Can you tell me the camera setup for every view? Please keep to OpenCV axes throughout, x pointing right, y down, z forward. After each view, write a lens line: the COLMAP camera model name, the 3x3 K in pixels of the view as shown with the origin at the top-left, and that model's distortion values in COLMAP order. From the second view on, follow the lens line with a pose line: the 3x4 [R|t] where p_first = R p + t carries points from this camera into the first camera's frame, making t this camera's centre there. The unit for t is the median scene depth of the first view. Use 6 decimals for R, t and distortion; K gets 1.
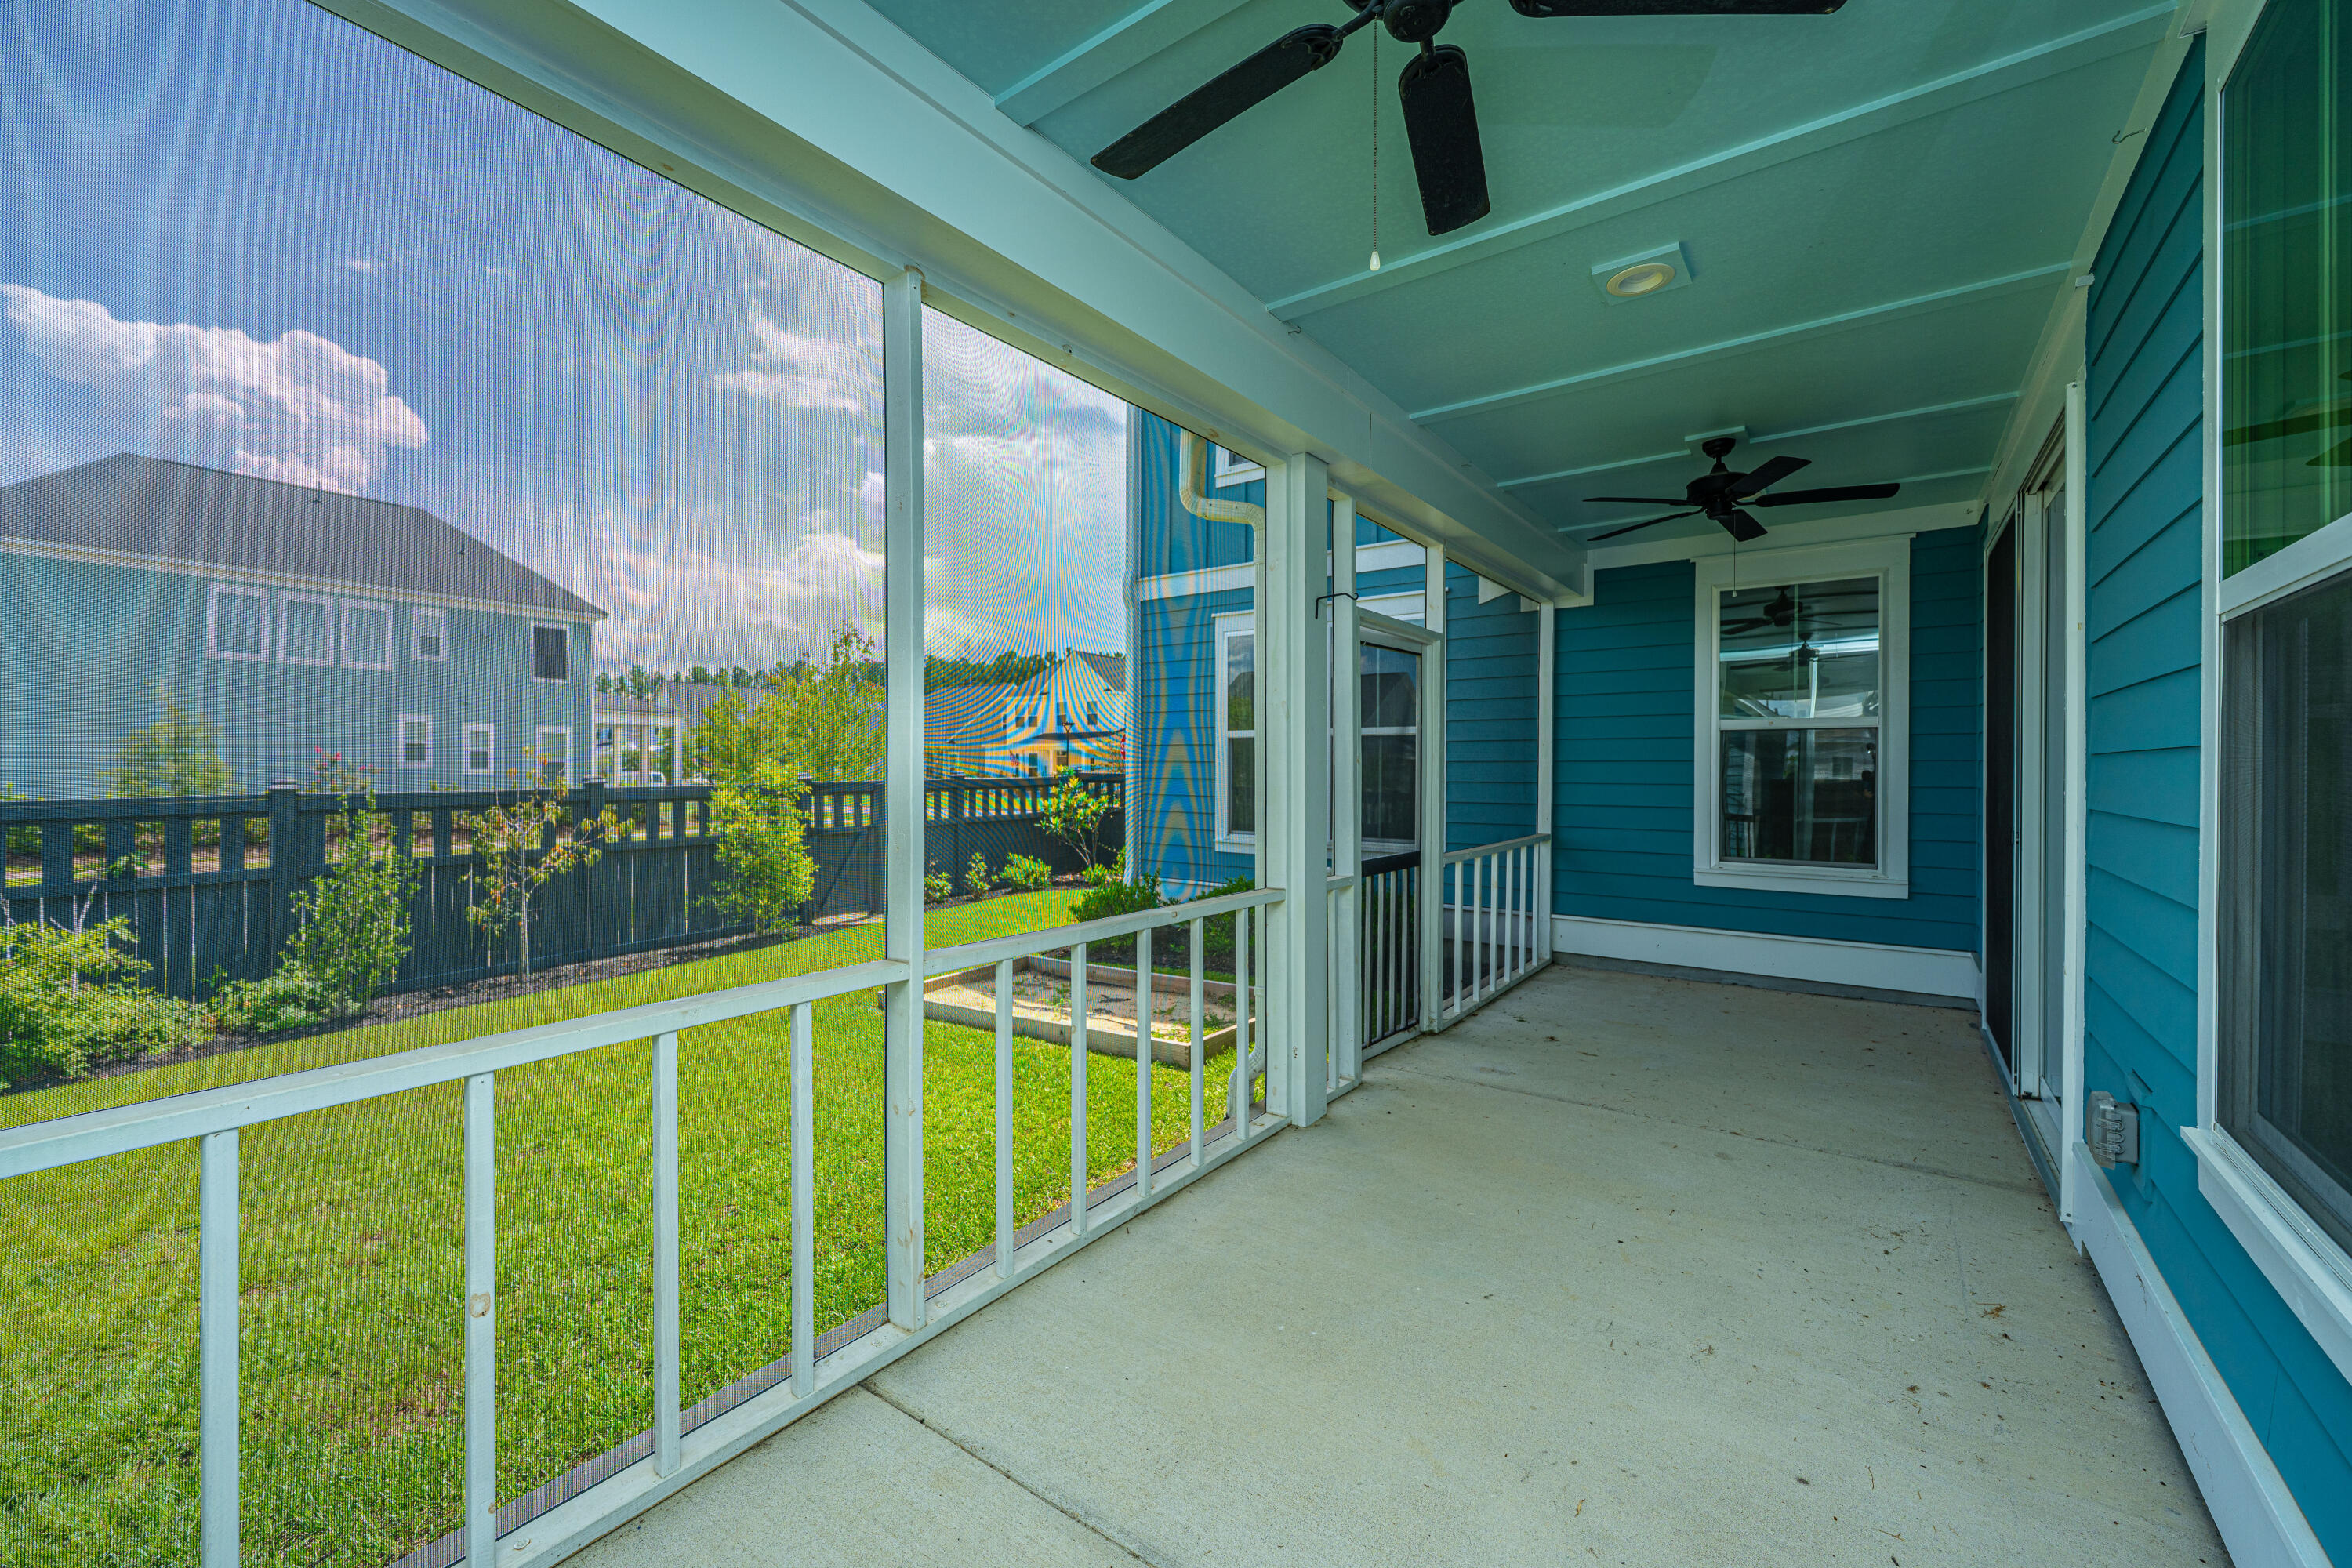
lens RADIAL K [[945.6, 0, 1176.0], [0, 945.6, 784.0], [0, 0, 1]] dist [0.001466, 0.000168]
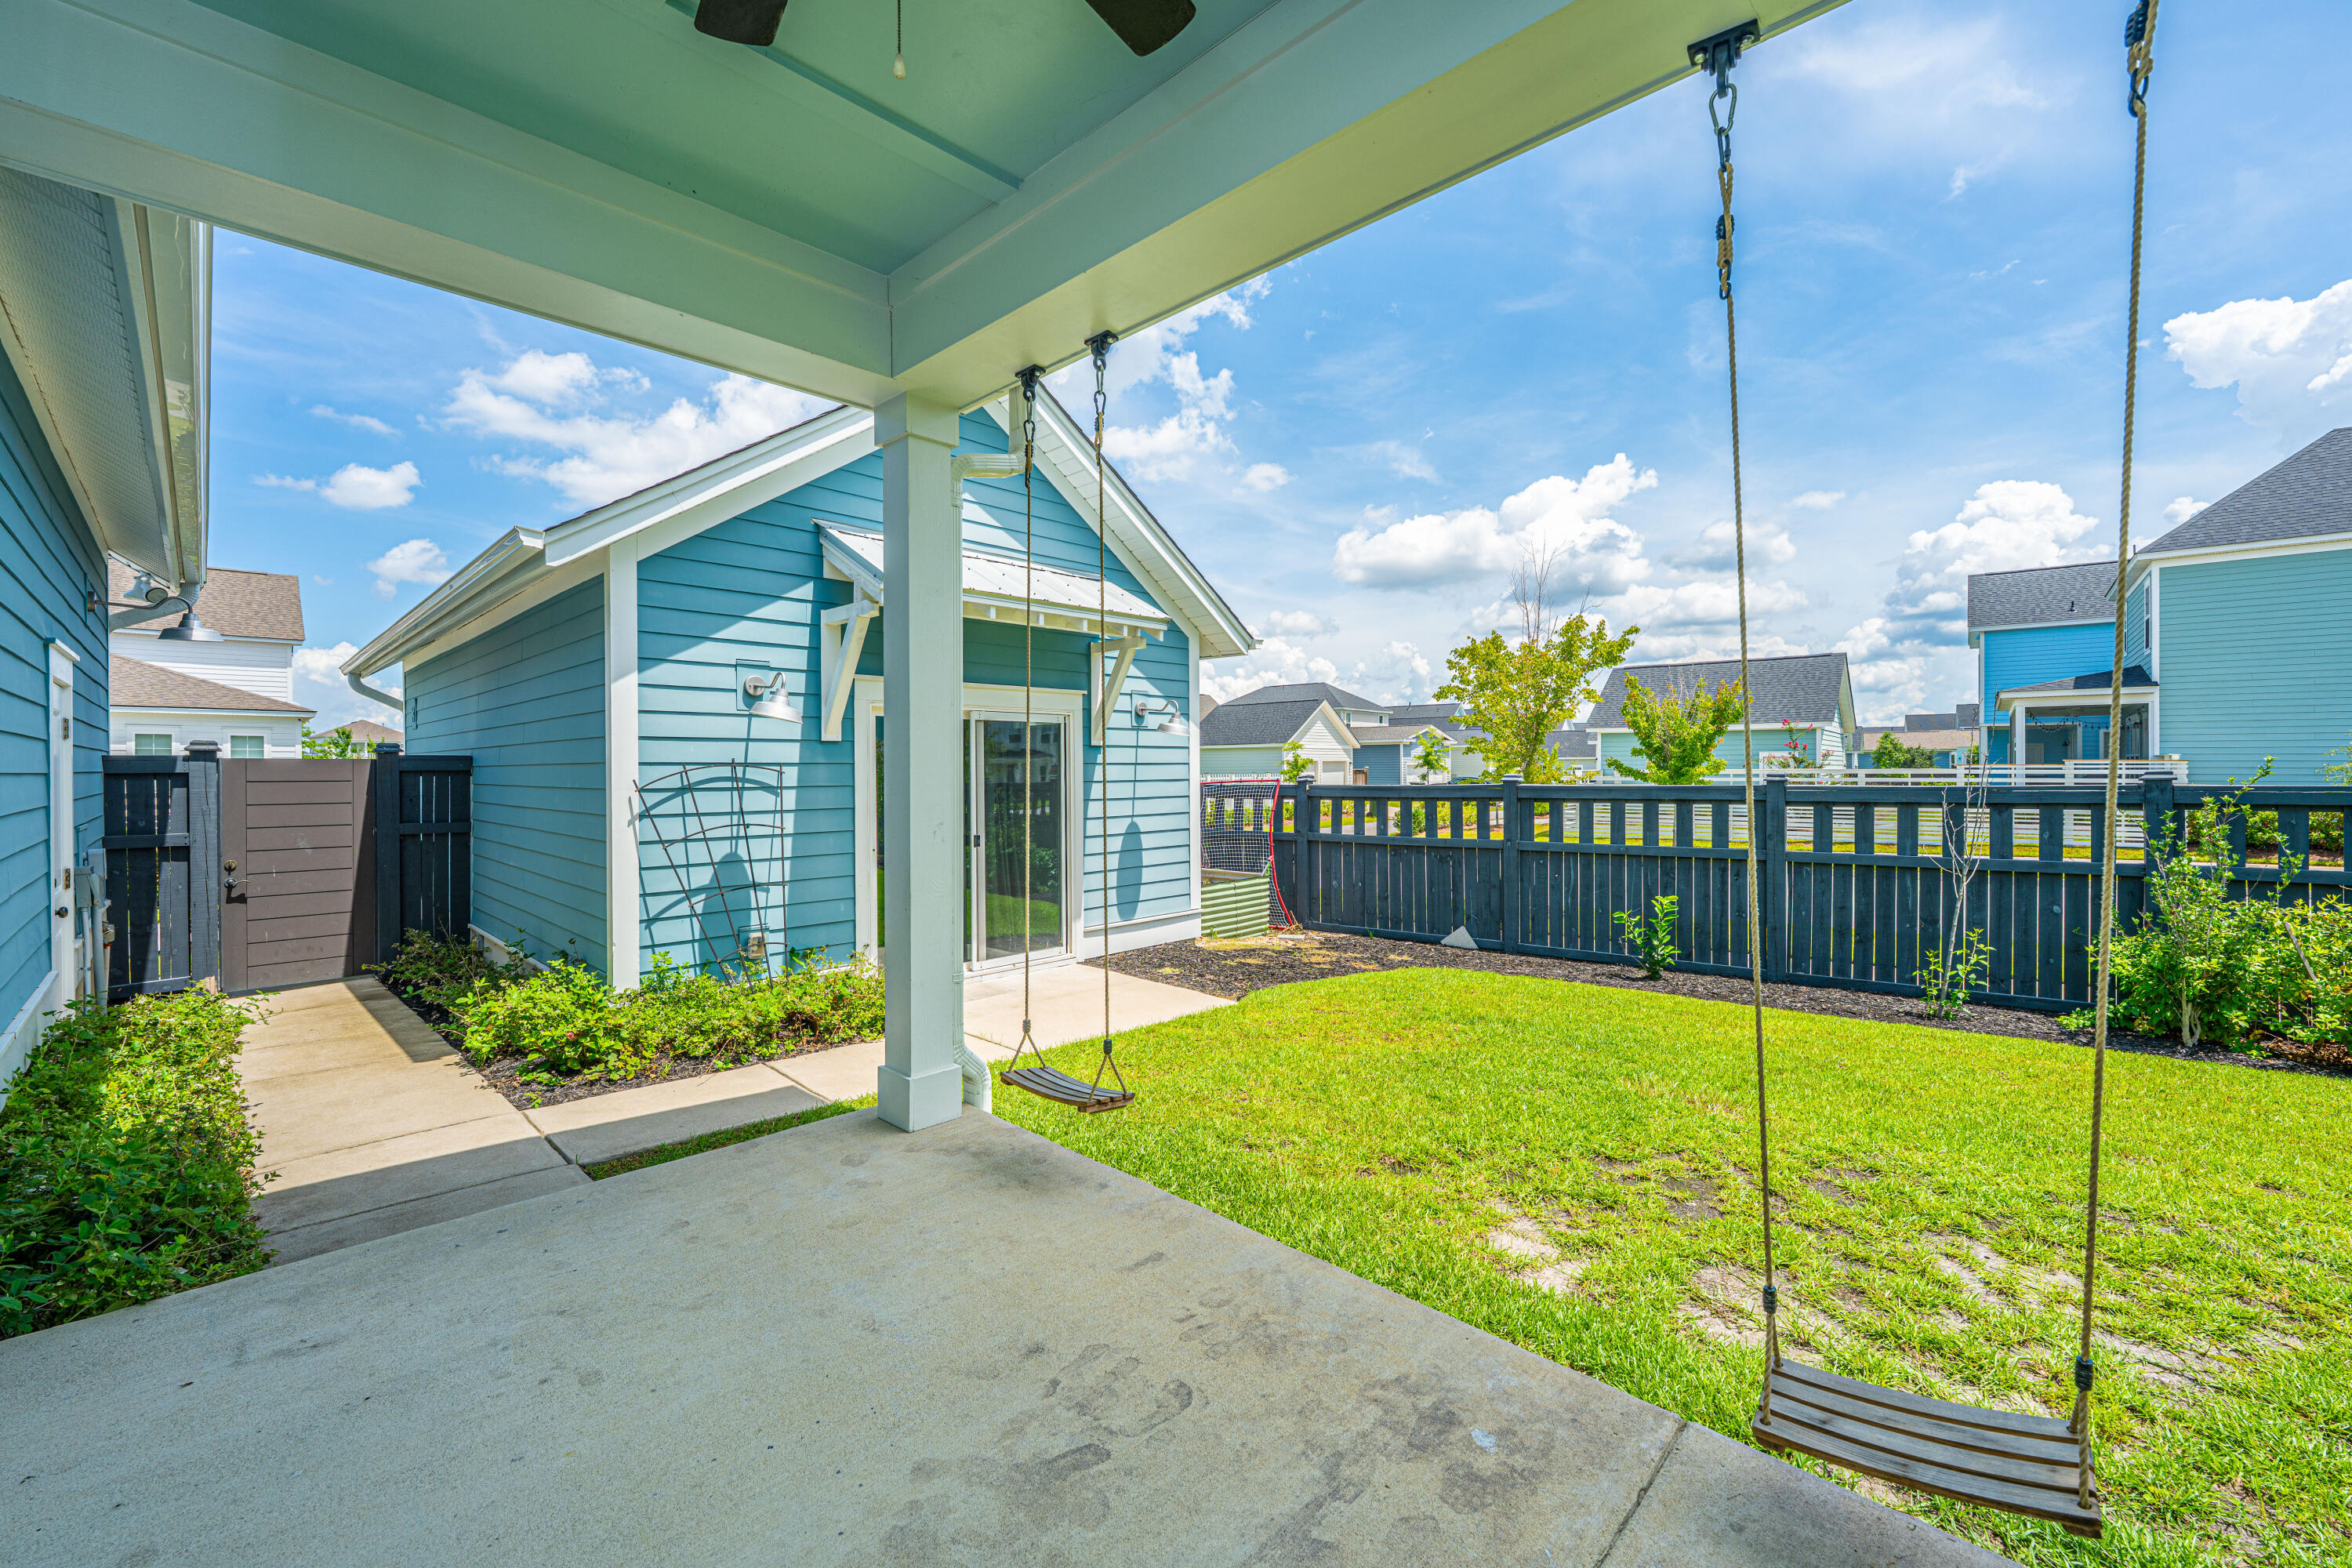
lens RADIAL K [[945.6, 0, 1176.0], [0, 945.6, 784.0], [0, 0, 1]] dist [0.001466, 0.000168]
pose [[-0.144623, 0.015293, -0.989369, 0.162723], [-0.014285, 0.999744, 0.017541, -0.003697], [0.989384, 0.016670, -0.144367, 0.225418]]
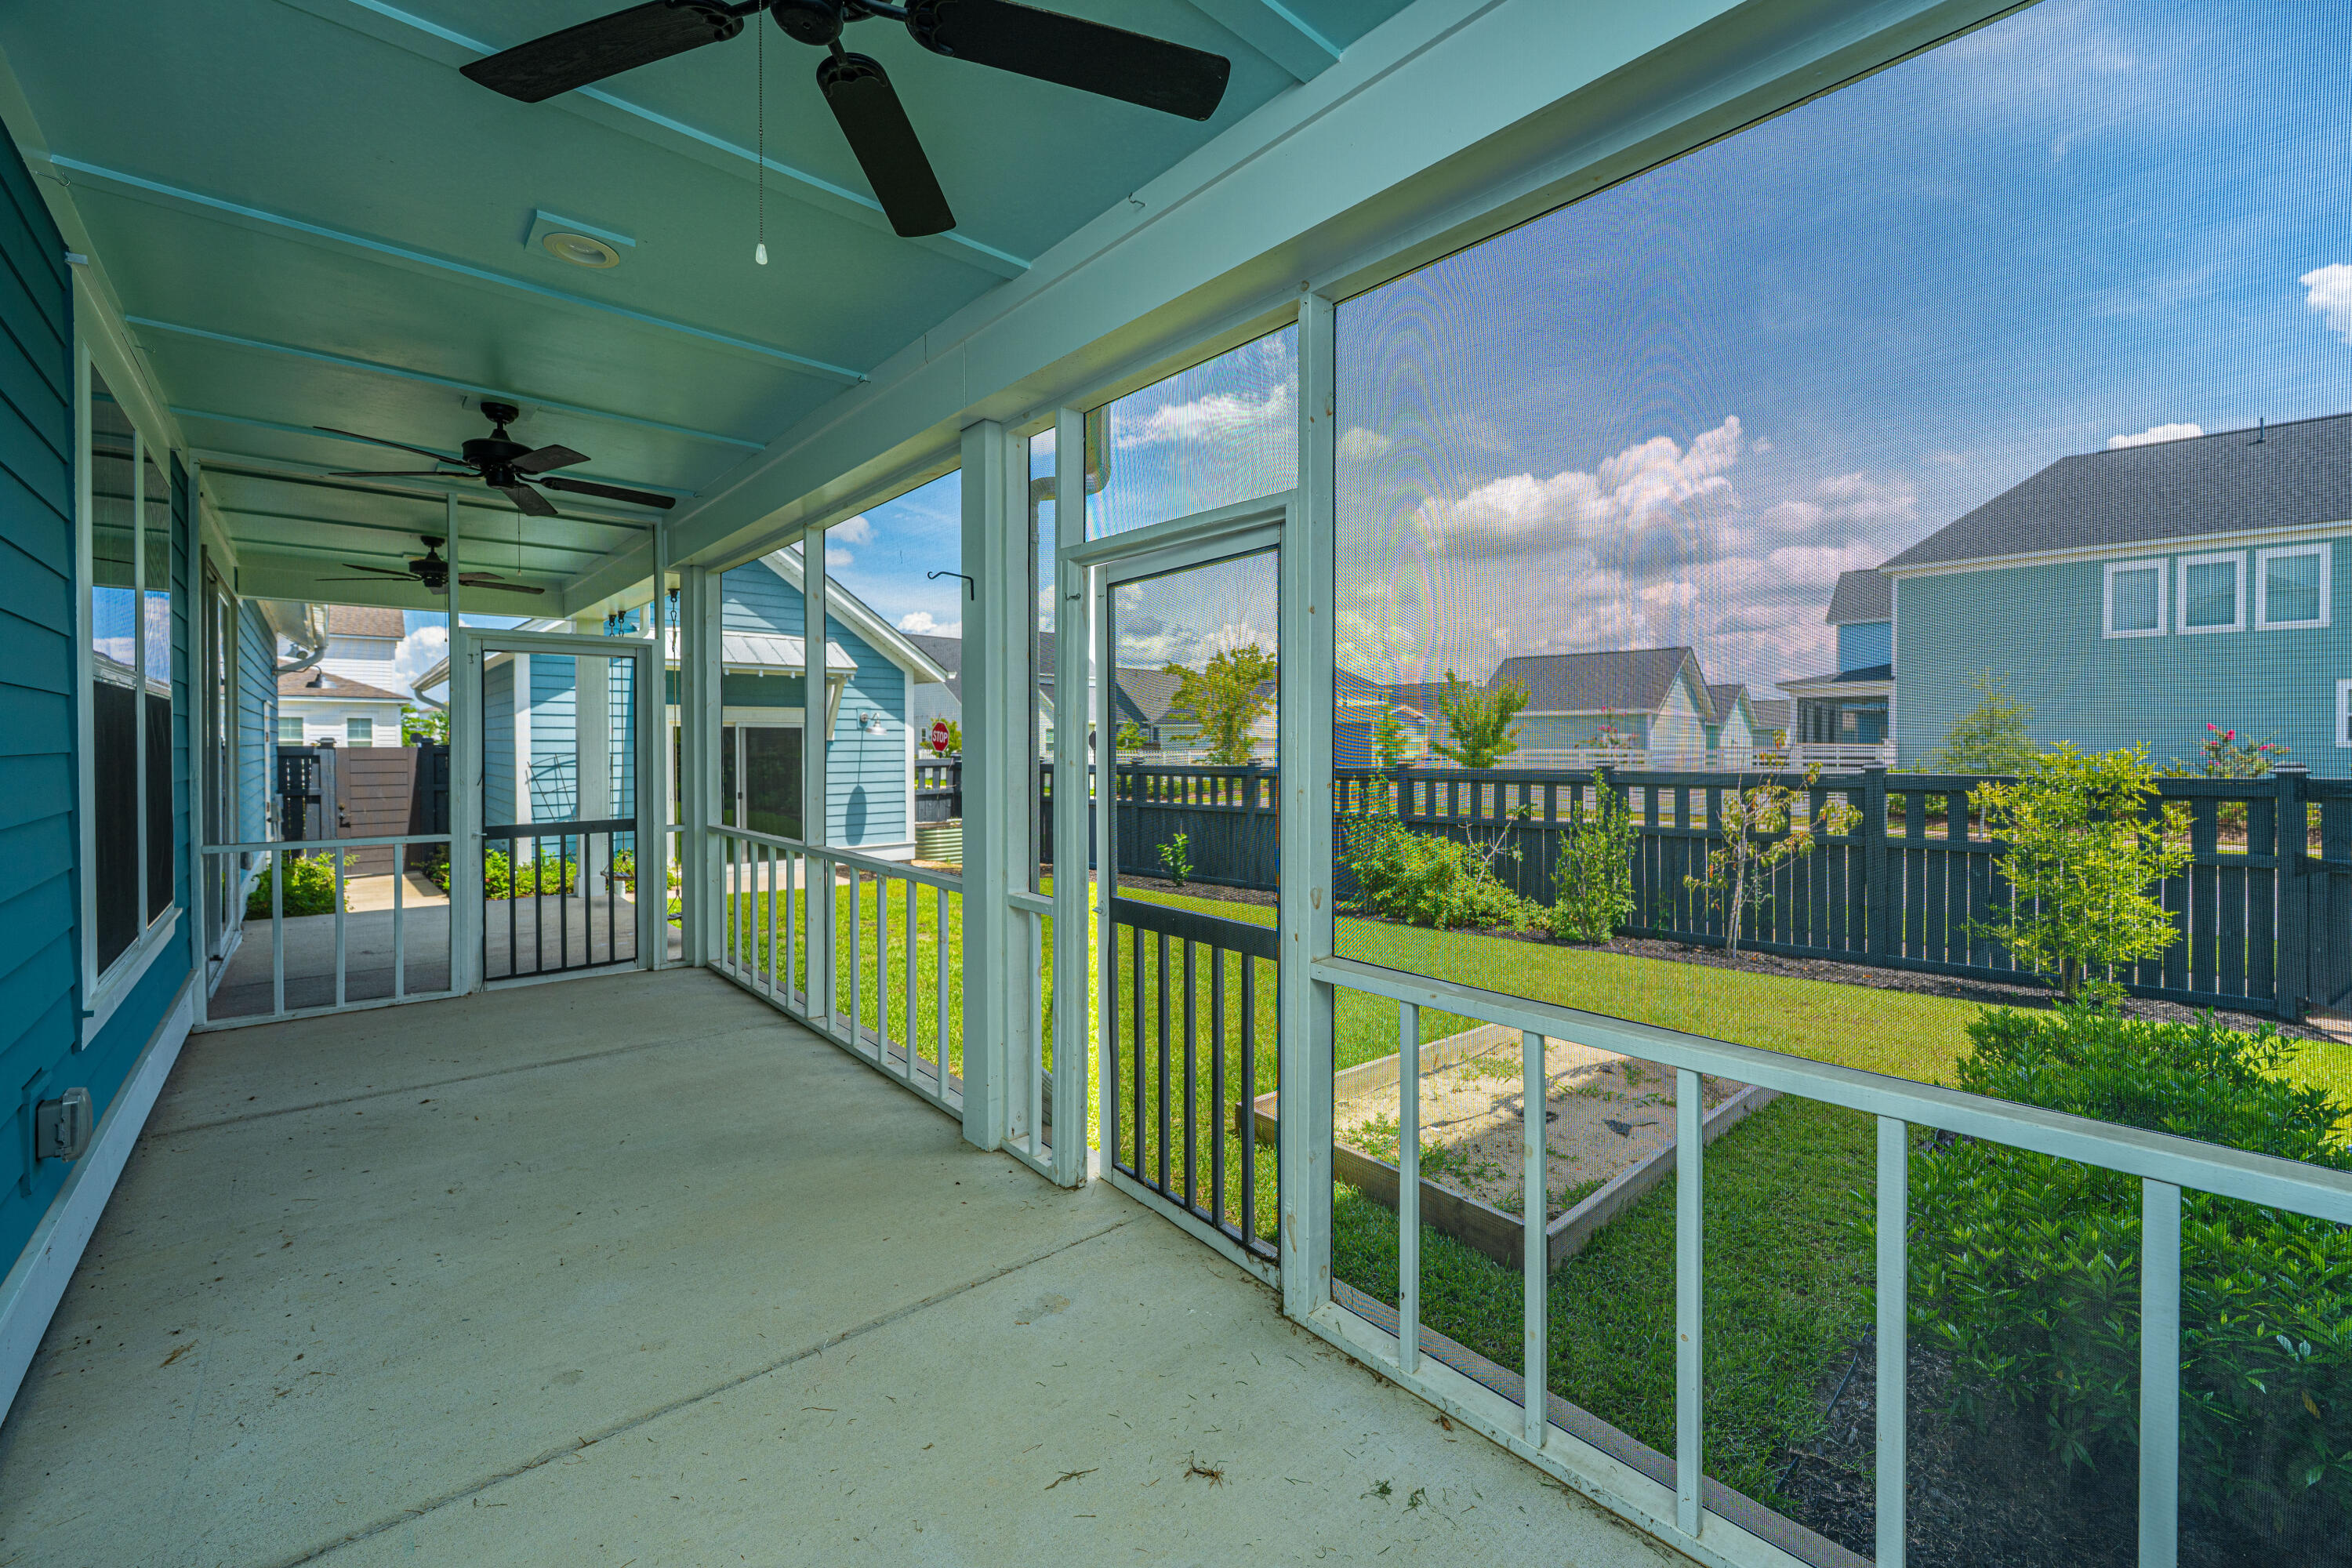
lens RADIAL K [[953.1, 0, 1190.5], [0, 953.1, 771.5], [0, 0, 1]] dist [0.001812, -0.000018]
pose [[-0.207553, 0.029619, -0.977775, 0.350999], [-0.017628, 0.999266, 0.034012, -0.016064], [0.978065, 0.024295, -0.206878, 0.485872]]
